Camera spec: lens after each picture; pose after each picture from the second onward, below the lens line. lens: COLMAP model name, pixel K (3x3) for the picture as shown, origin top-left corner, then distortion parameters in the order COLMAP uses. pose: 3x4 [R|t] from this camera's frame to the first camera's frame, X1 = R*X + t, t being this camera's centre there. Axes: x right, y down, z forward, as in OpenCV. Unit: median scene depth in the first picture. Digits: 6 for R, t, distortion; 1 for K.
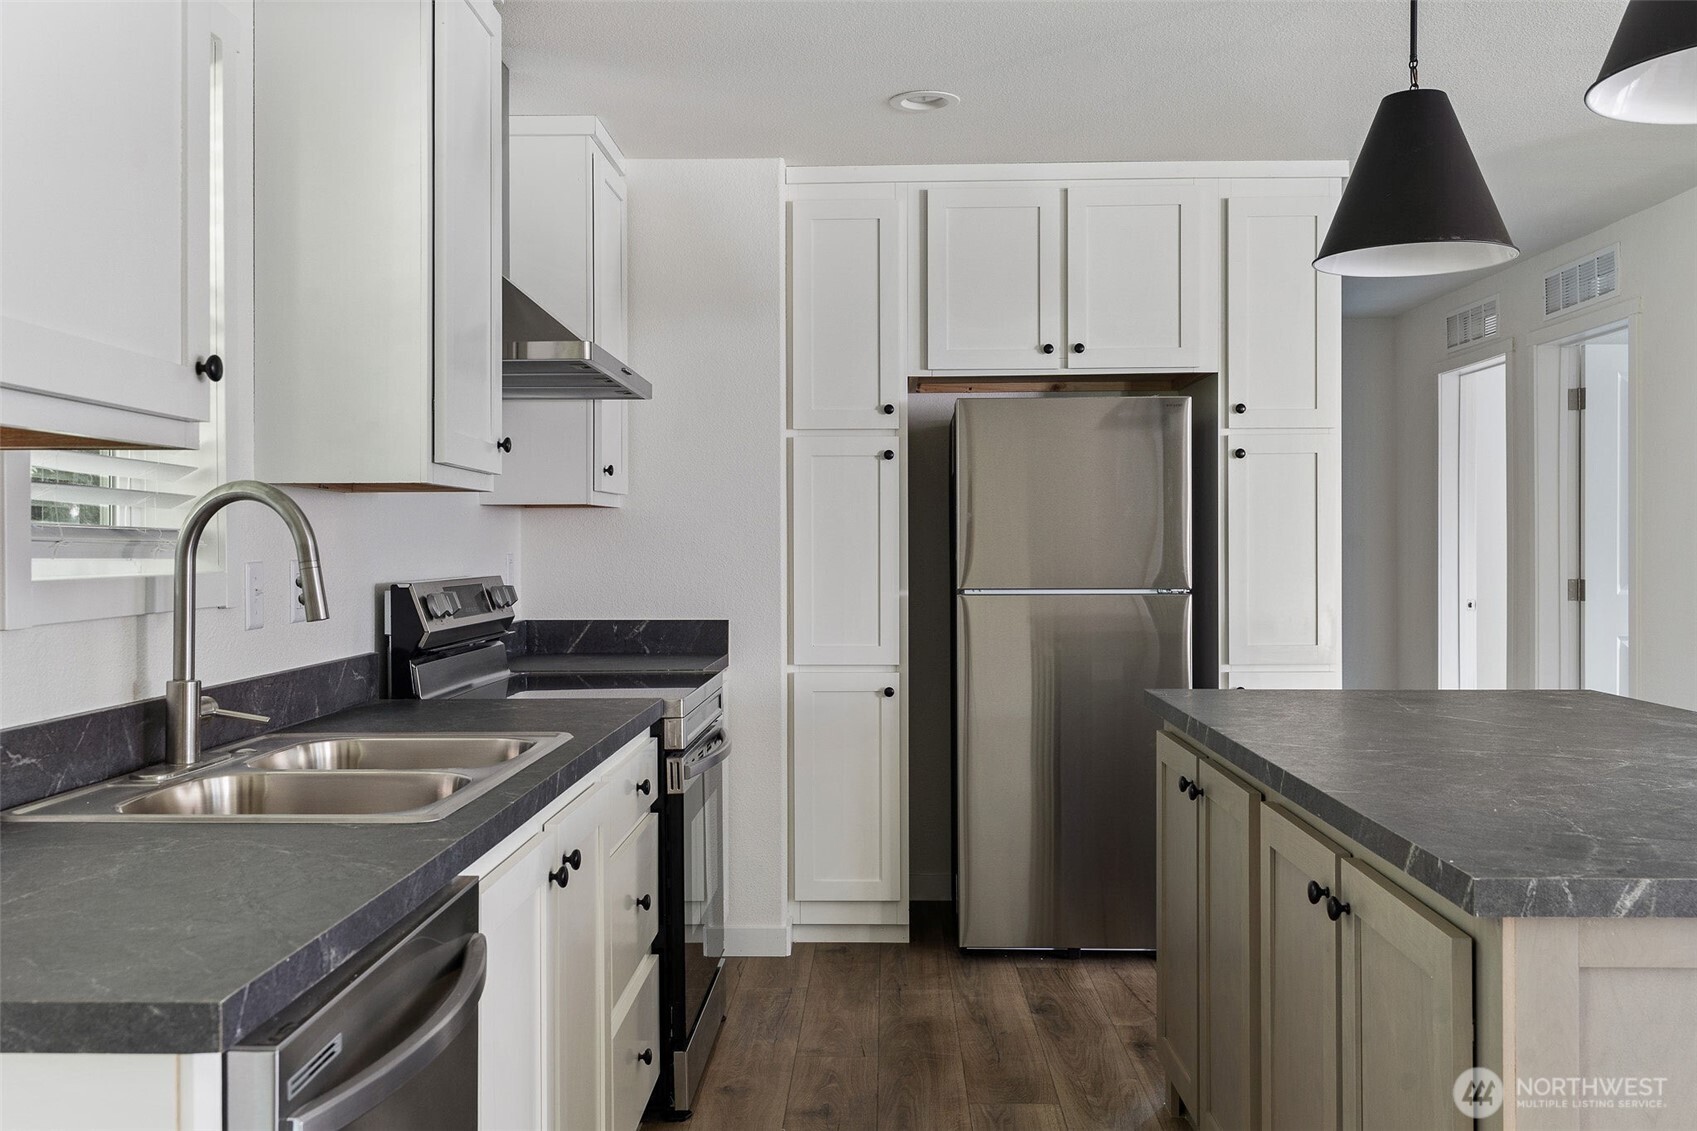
lens RADIAL K [[1534.9, 0, 855.1], [0, 1534.9, 555.9], [0, 0, 1]] dist [-0.007365, 0.012164]
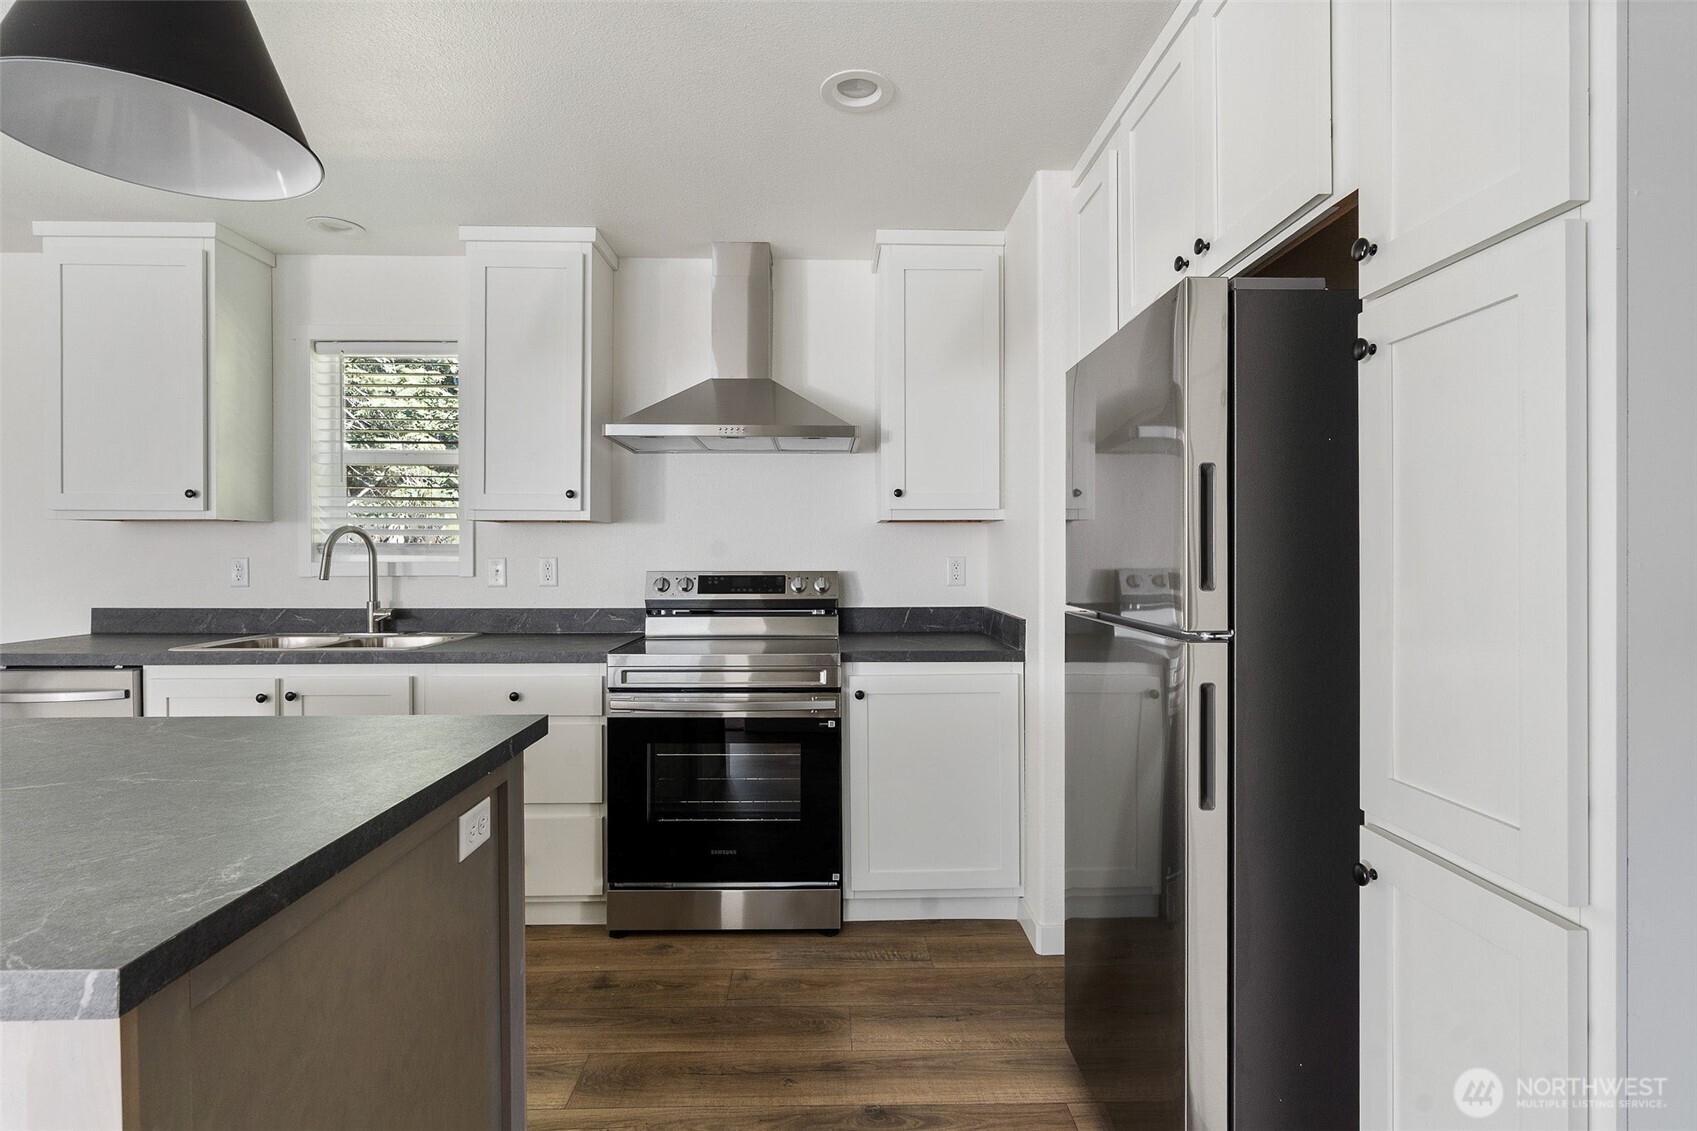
lens RADIAL K [[847.0, 0, 876.0], [0, 847.0, 553.6], [0, 0, 1]] dist [-0.002416, 0.002291]
pose [[0.046486, 0.005260, -0.998905, 0.557525], [-0.007250, 0.999962, 0.004928, -0.007732], [0.998893, 0.007013, 0.046523, 0.943746]]
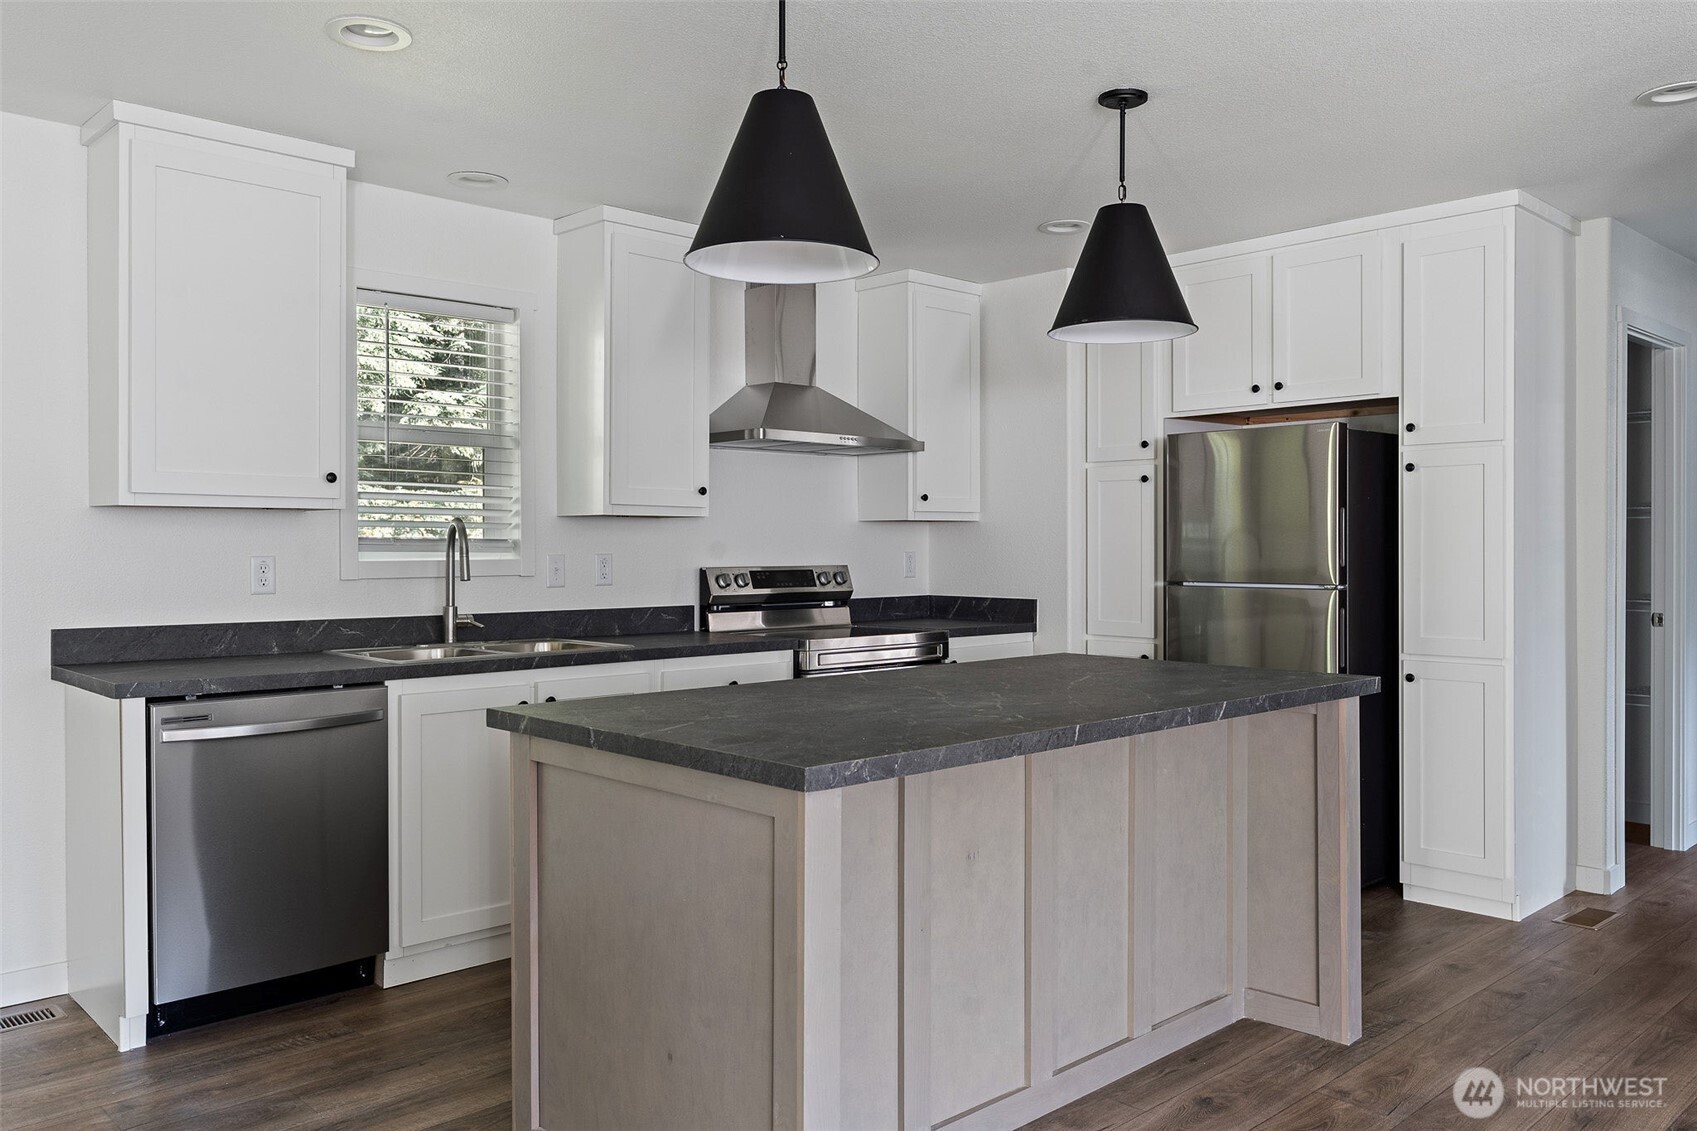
lens RADIAL K [[1297.5, 0, 841.8], [0, 1297.5, 553.5], [0, 0, 1]] dist [0.011733, -0.013187]
pose [[0.701499, 0.007224, -0.712633, 0.701039], [-0.006970, 0.999970, 0.003276, -0.003726], [0.712636, 0.002669, 0.701529, 0.034354]]
